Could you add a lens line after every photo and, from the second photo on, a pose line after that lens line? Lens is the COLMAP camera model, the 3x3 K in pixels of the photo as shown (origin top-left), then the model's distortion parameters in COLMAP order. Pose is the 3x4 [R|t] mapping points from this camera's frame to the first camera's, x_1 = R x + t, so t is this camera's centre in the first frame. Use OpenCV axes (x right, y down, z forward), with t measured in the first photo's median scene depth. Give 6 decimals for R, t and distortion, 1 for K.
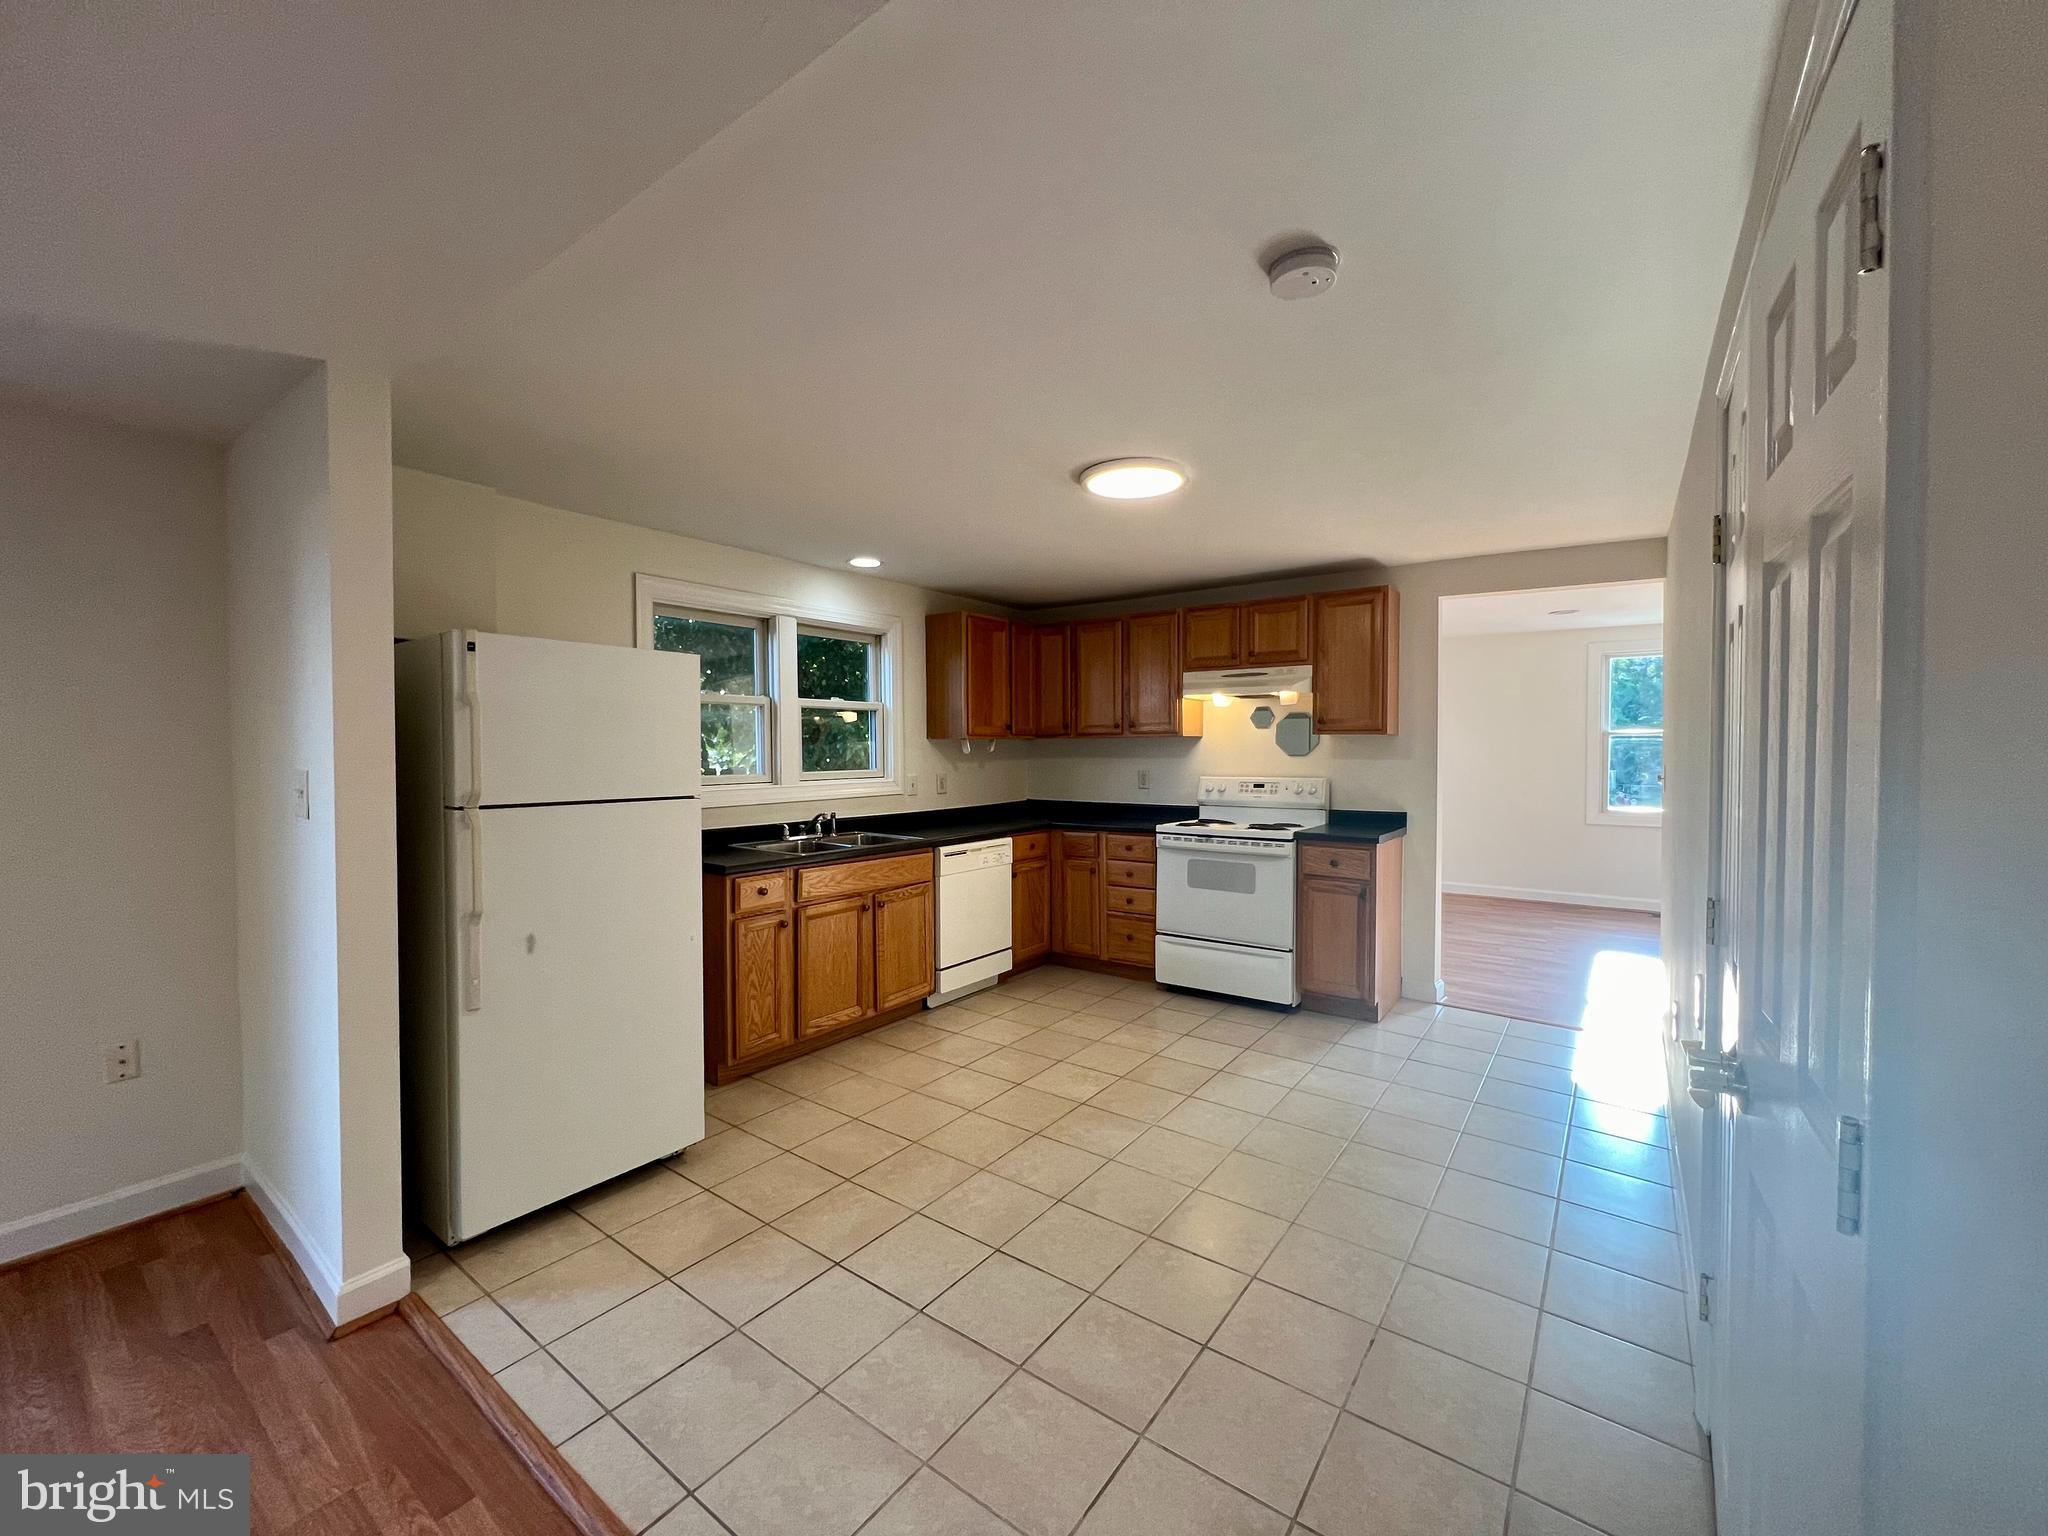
lens RADIAL K [[822.3, 0, 1017.5], [0, 822.3, 776.6], [0, 0, 1]] dist [-0.000338, 0.000586]
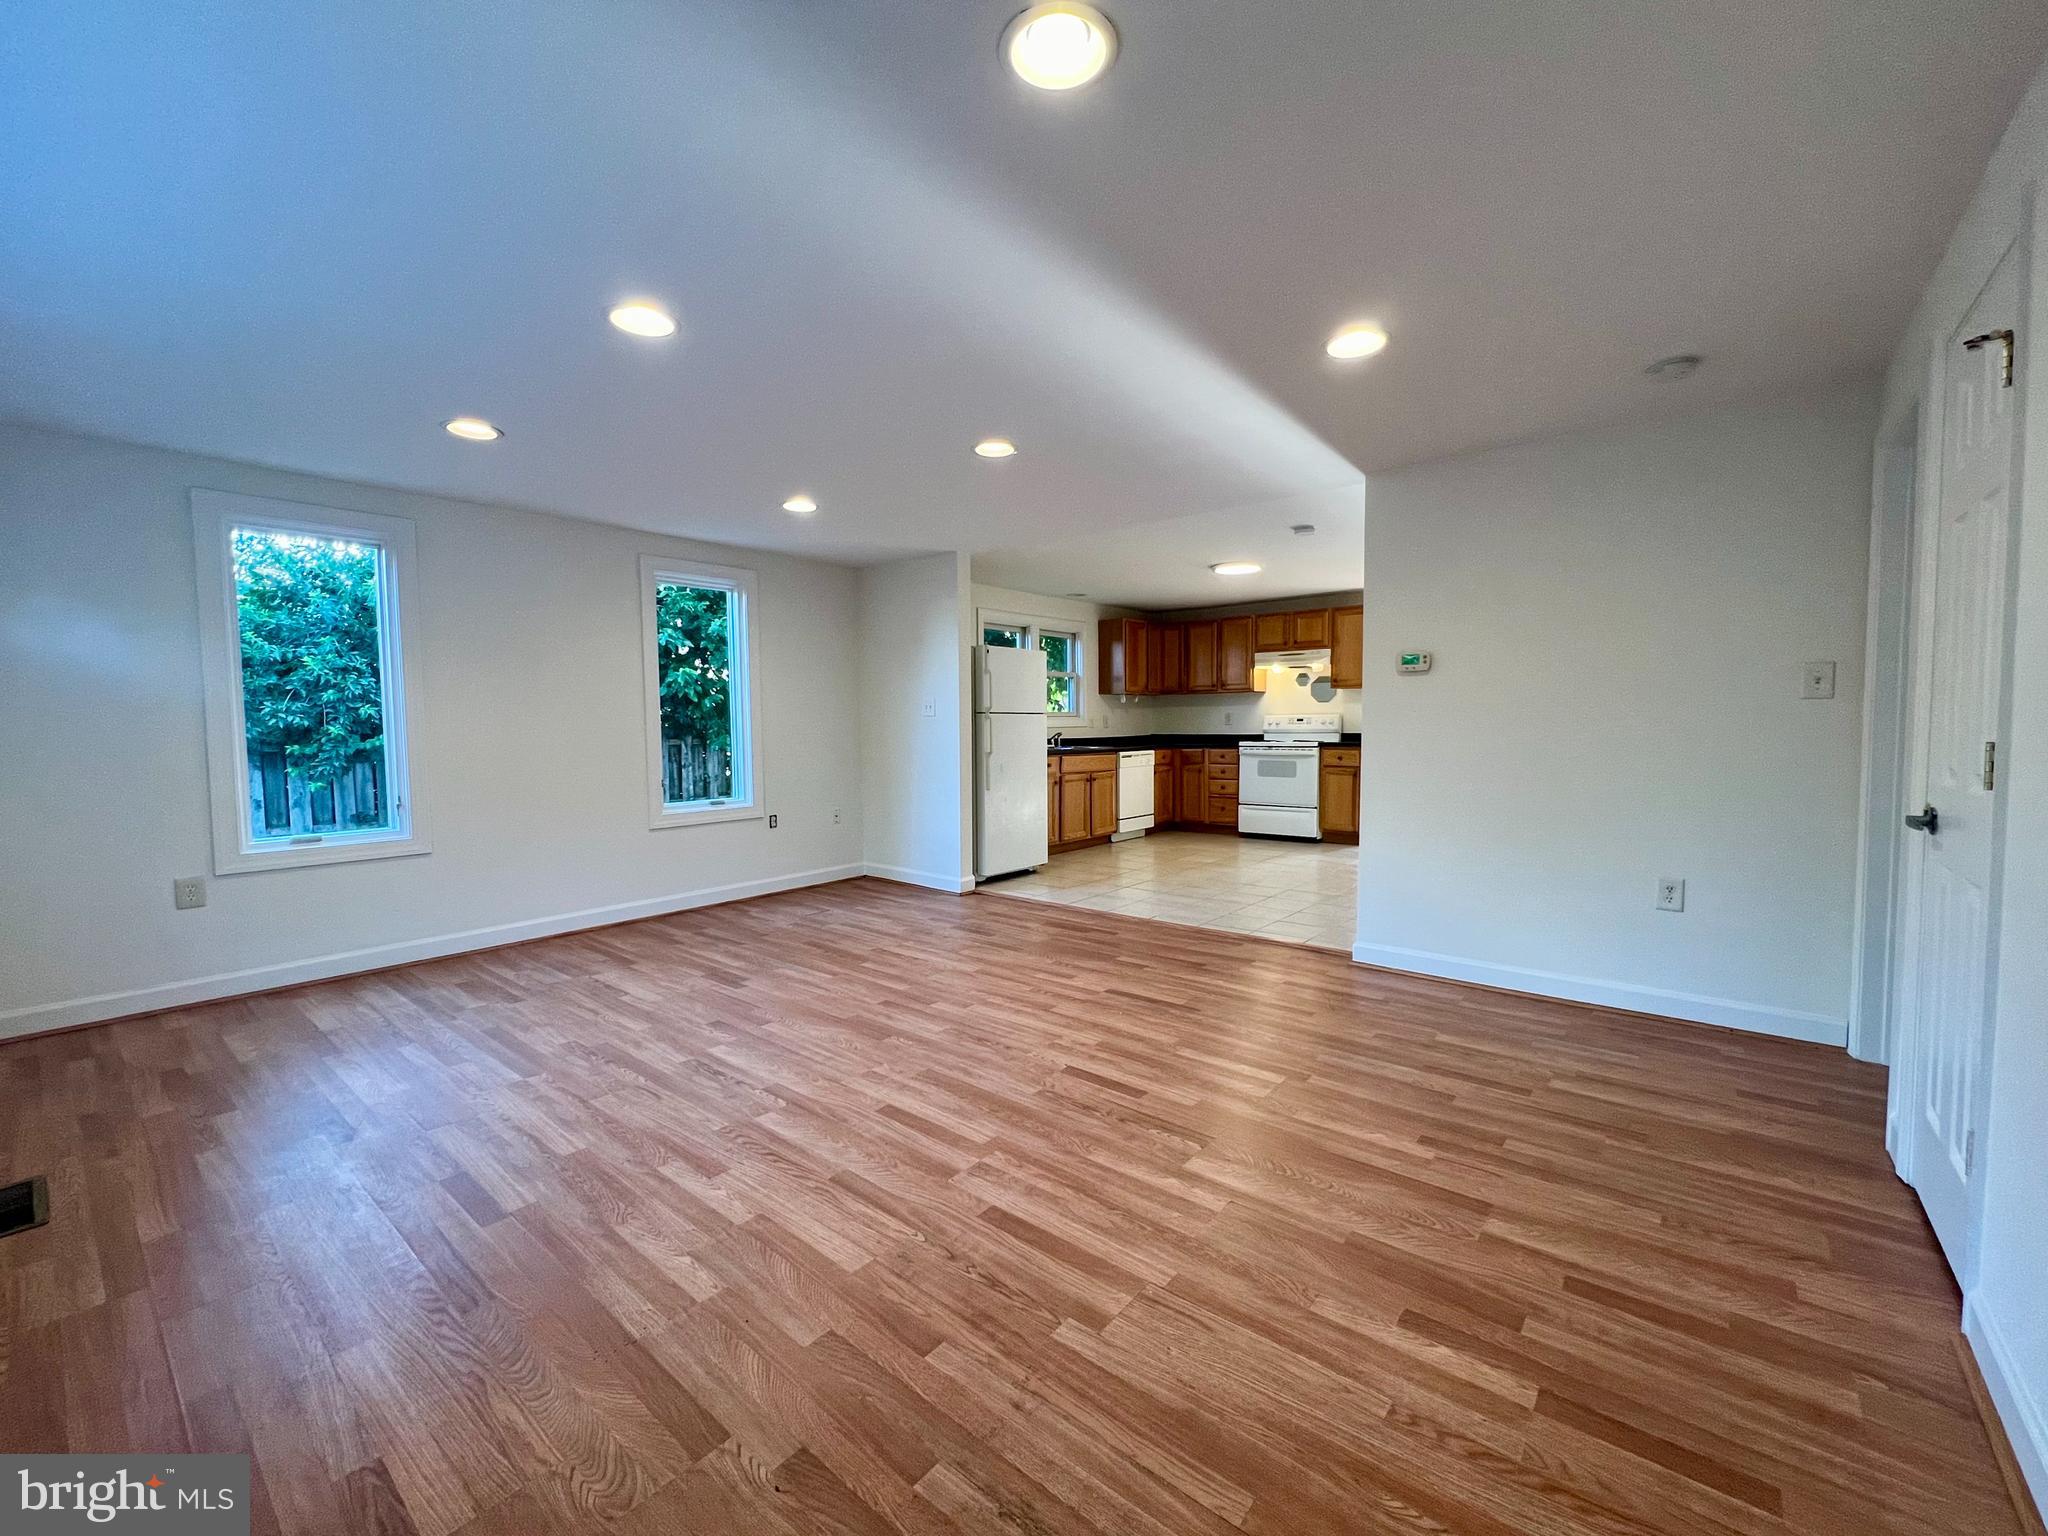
lens RADIAL K [[822.3, 0, 1021.6], [0, 822.3, 799.1], [0, 0, 1]] dist [-0.000338, 0.000586]
pose [[0.998427, -0.002780, -0.055996, -0.202868], [0.005975, 0.998358, 0.056979, 0.081848], [0.055746, -0.057224, 0.996804, -0.803119]]
